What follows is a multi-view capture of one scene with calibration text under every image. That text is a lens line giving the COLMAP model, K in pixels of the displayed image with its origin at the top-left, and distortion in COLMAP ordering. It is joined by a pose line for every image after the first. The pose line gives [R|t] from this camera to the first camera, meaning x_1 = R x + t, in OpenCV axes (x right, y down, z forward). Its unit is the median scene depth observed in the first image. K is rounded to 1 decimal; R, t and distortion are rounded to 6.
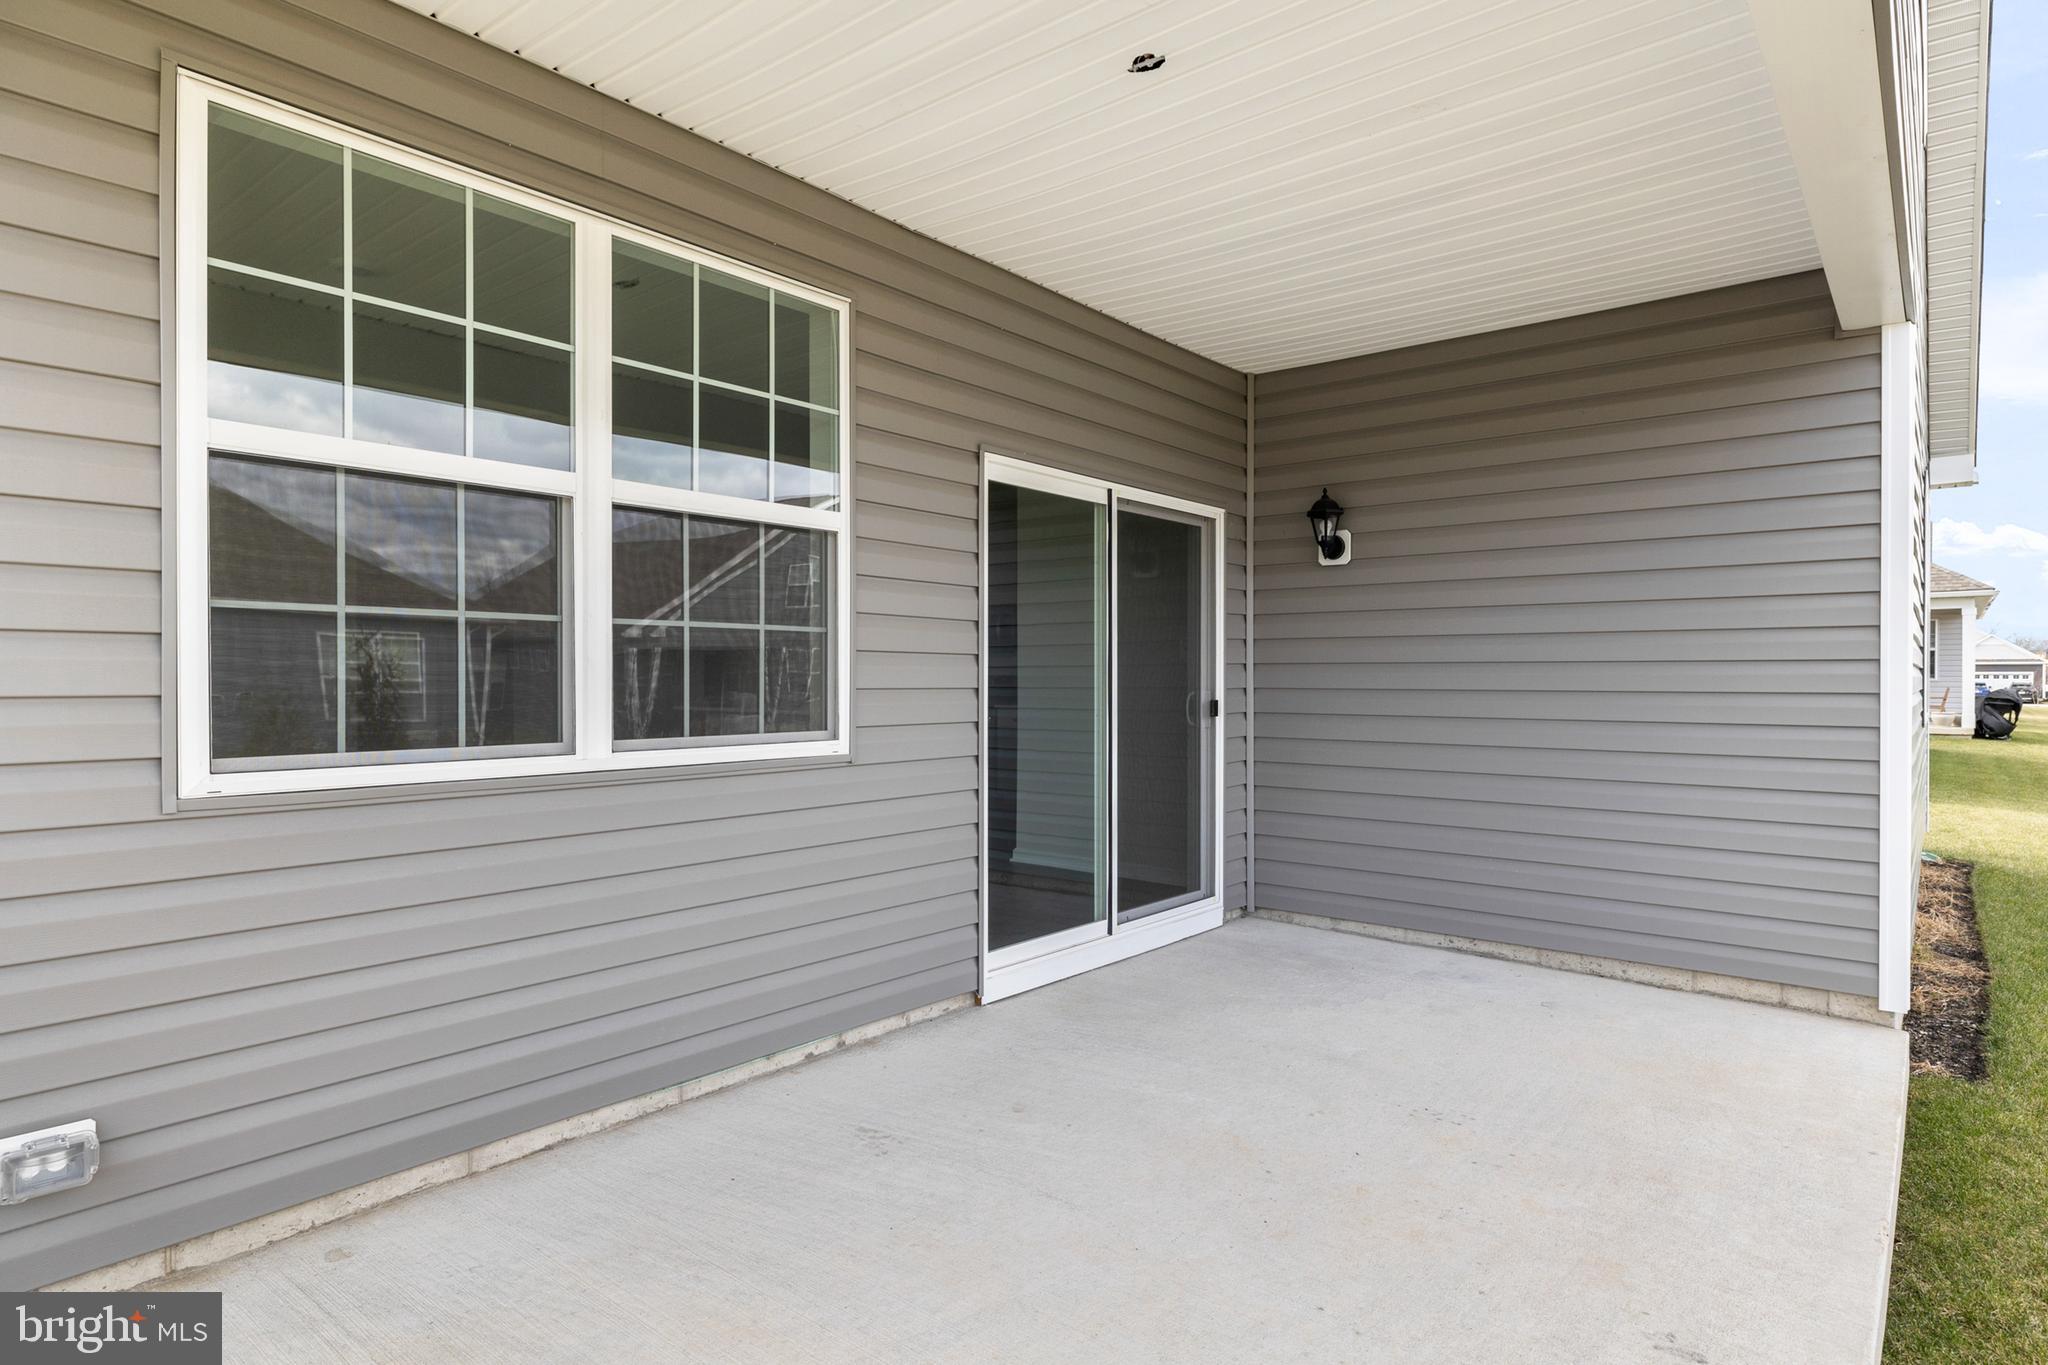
lens RADIAL K [[1082.6, 0, 1031.5], [0, 1082.6, 685.8], [0, 0, 1]] dist [-0.001943, -0.001482]
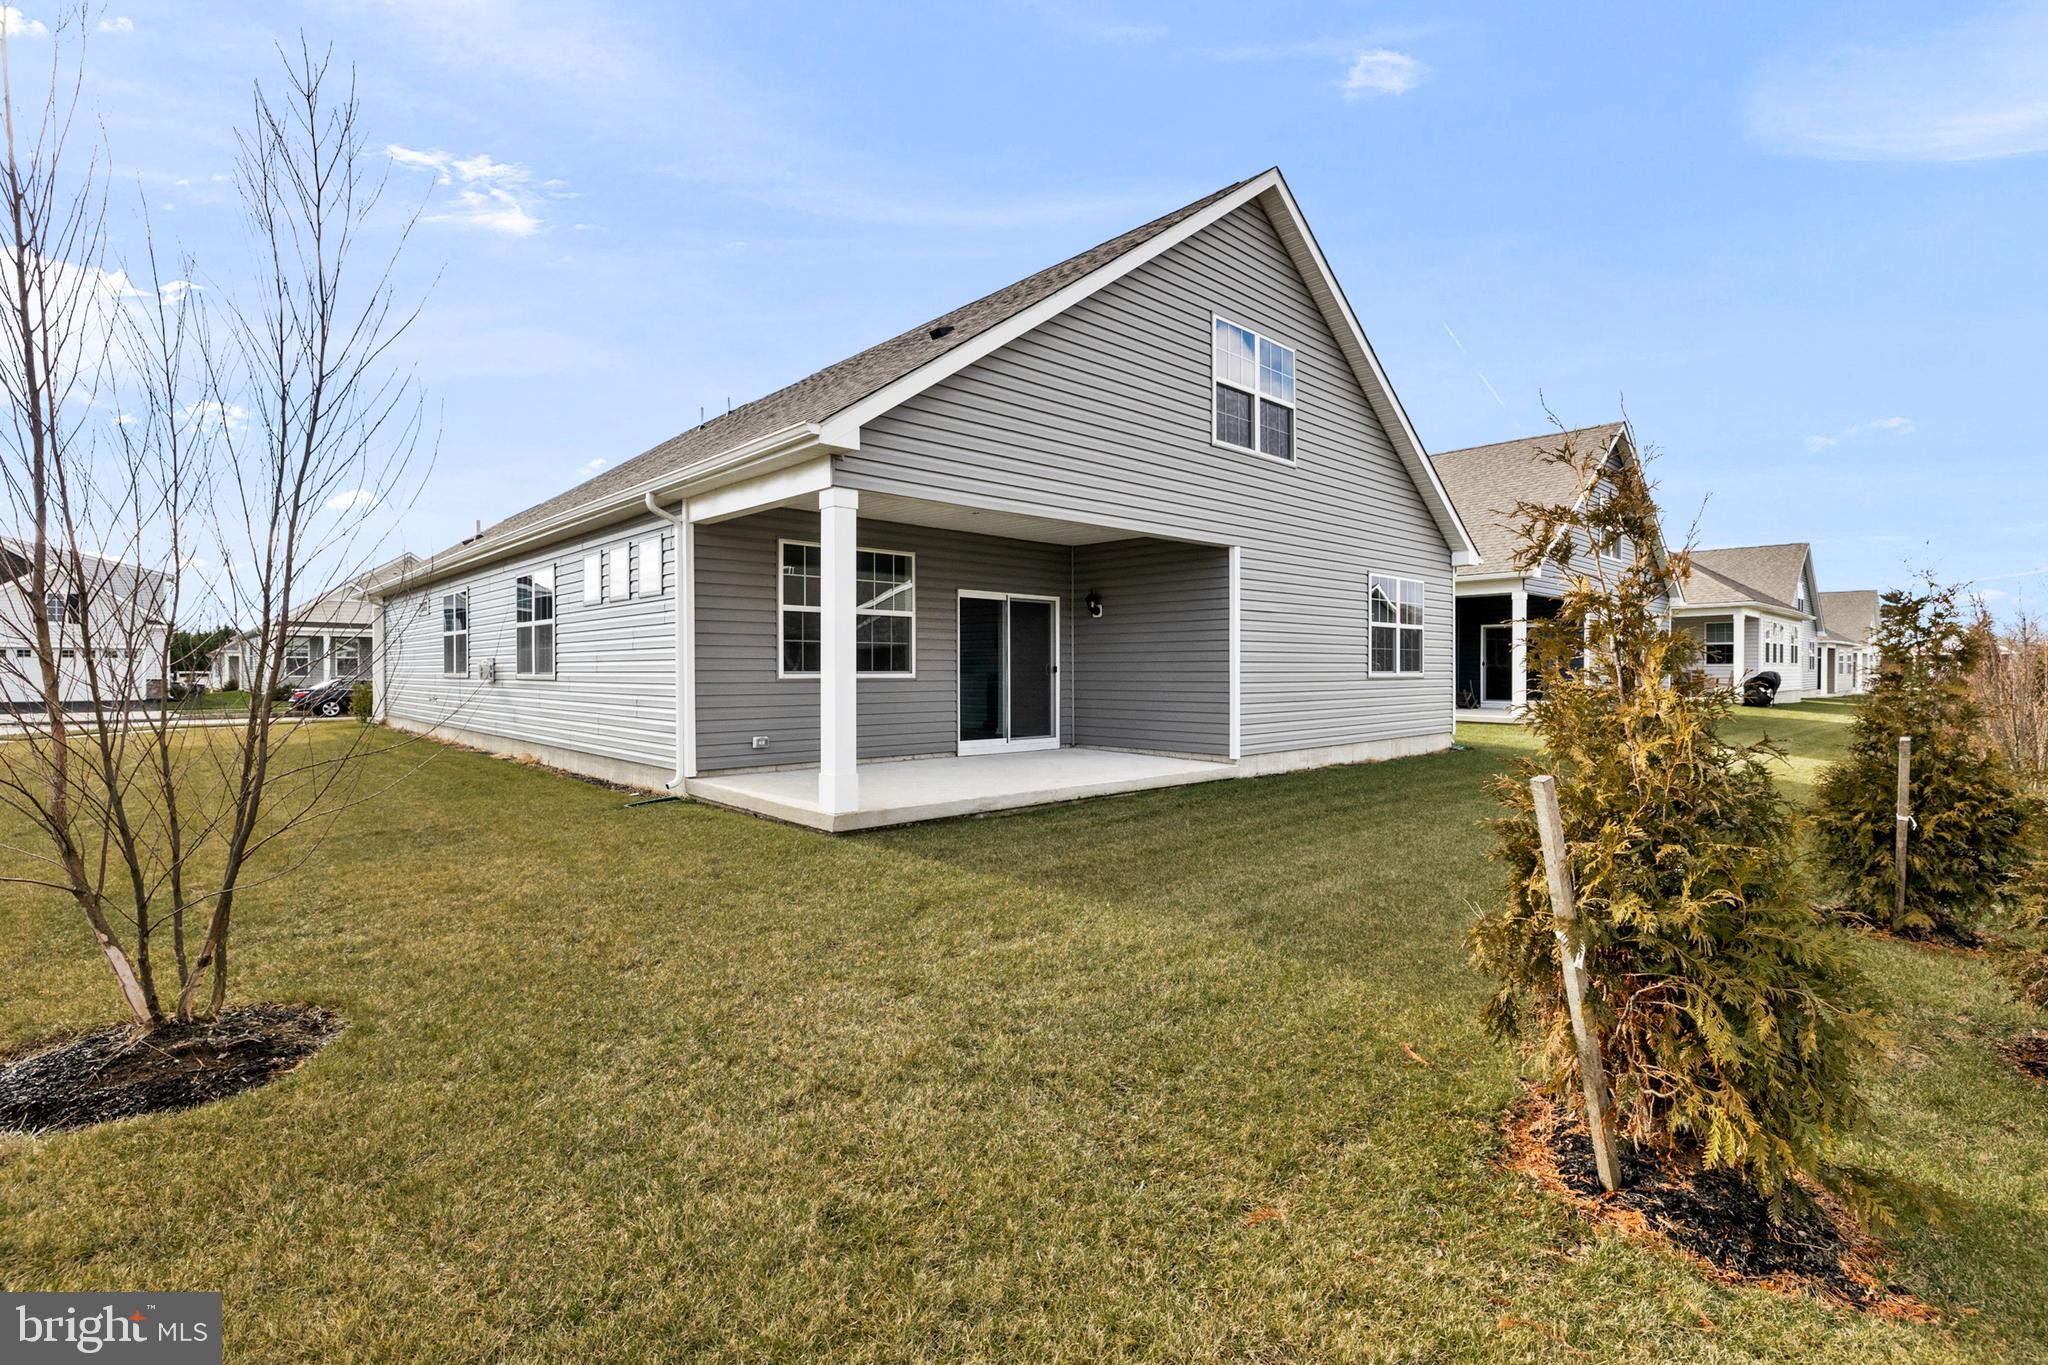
lens RADIAL K [[936.5, 0, 1024.6], [0, 936.5, 679.3], [0, 0, 1]] dist [0.000017, -0.000006]
pose [[0.990769, 0.005868, -0.135437, 0.467994], [-0.004743, 0.999952, 0.008631, 0.030038], [0.135481, -0.007909, 0.990748, -1.554149]]
